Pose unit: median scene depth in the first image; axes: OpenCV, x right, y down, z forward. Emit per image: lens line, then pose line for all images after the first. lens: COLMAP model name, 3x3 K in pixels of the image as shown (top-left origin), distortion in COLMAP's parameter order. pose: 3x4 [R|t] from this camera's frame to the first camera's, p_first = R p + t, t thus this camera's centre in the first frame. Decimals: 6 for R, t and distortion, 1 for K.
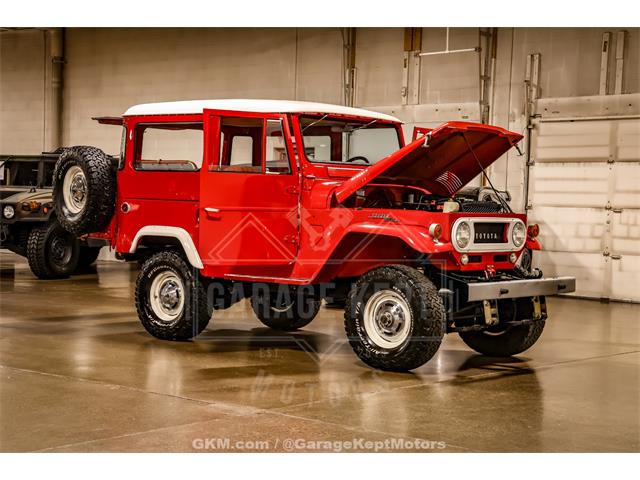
lens RADIAL K [[1333.9, 0, 320.0], [0, 1333.9, 240.0], [0, 0, 1]] dist [0.289102, 0.206047]
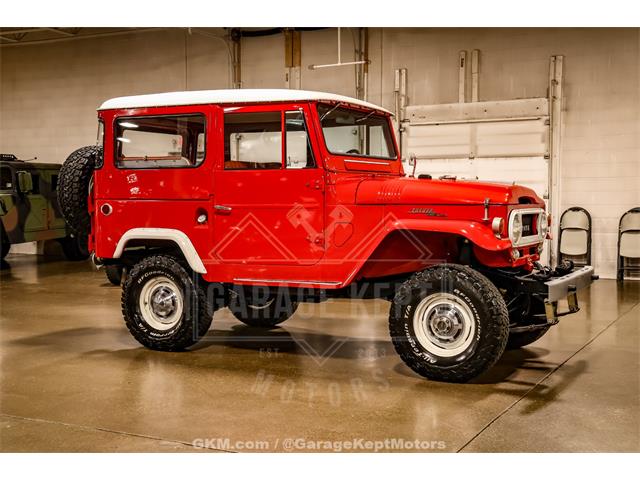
lens RADIAL K [[909.1, 0, 320.2], [0, 909.1, 225.3], [0, 0, 1]] dist [0.052135, 0.035134]
pose [[0.975888, -0.033427, 0.215696, -0.140317], [0.032436, 0.999441, 0.008132, -0.013548], [-0.215847, -0.000940, 0.976427, 0.362840]]
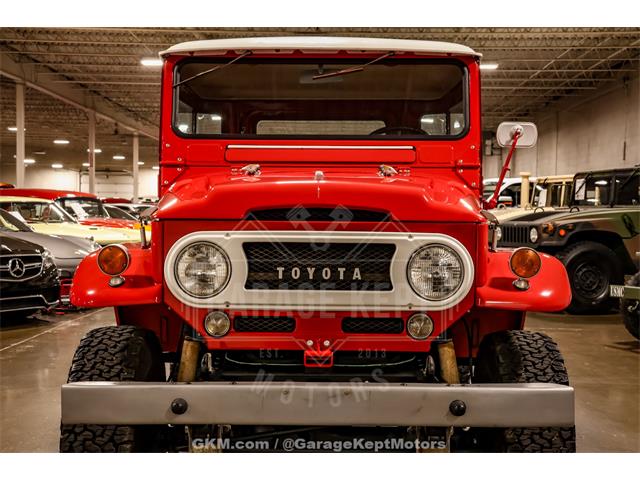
lens RADIAL K [[1069.2, 0, 320.0], [0, 1069.2, 240.0], [0, 0, 1]] dist [0.024763, 0.052456]
pose [[0.612180, -0.000745, -0.790718, 0.362265], [-0.017005, 0.999756, -0.014107, -0.008162], [0.790535, 0.022082, 0.612018, 0.709645]]
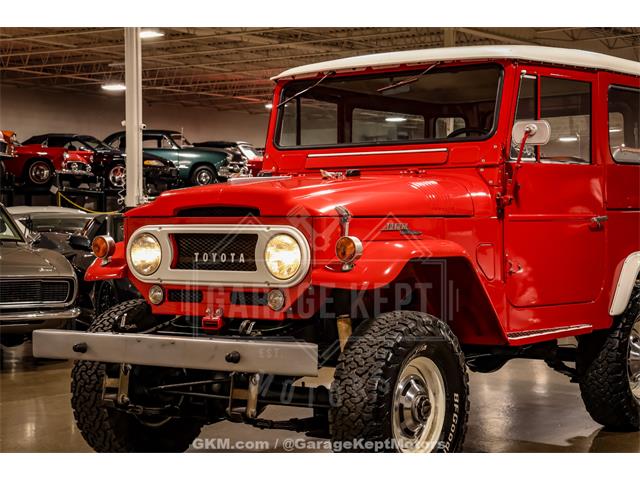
lens RADIAL K [[1333.9, 0, 320.0], [0, 1333.9, 240.0], [0, 0, 1]] dist [0.289102, 0.206047]
pose [[0.036716, -0.011390, -0.999261, 0.622328], [-0.025839, 0.999590, -0.012343, -0.004068], [0.998992, 0.026273, 0.036407, 0.922566]]
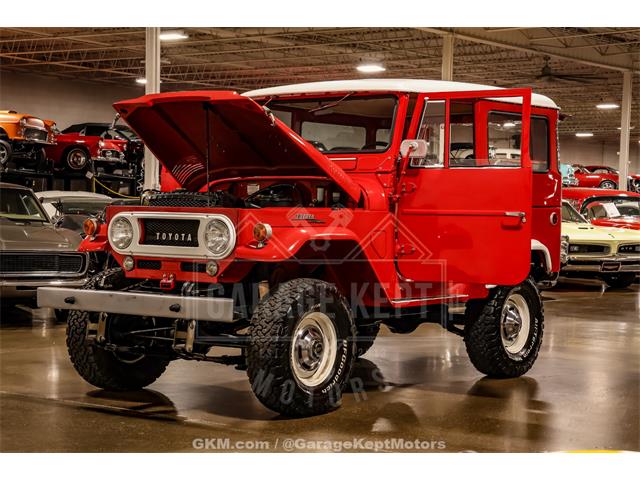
lens RADIAL K [[1333.9, 0, 320.0], [0, 1333.9, 240.0], [0, 0, 1]] dist [0.289102, 0.206047]
pose [[0.002764, -0.000949, -0.999996, 0.805403], [-0.047325, 0.998879, -0.001079, -0.003829], [0.998876, 0.047327, 0.002716, 0.976799]]
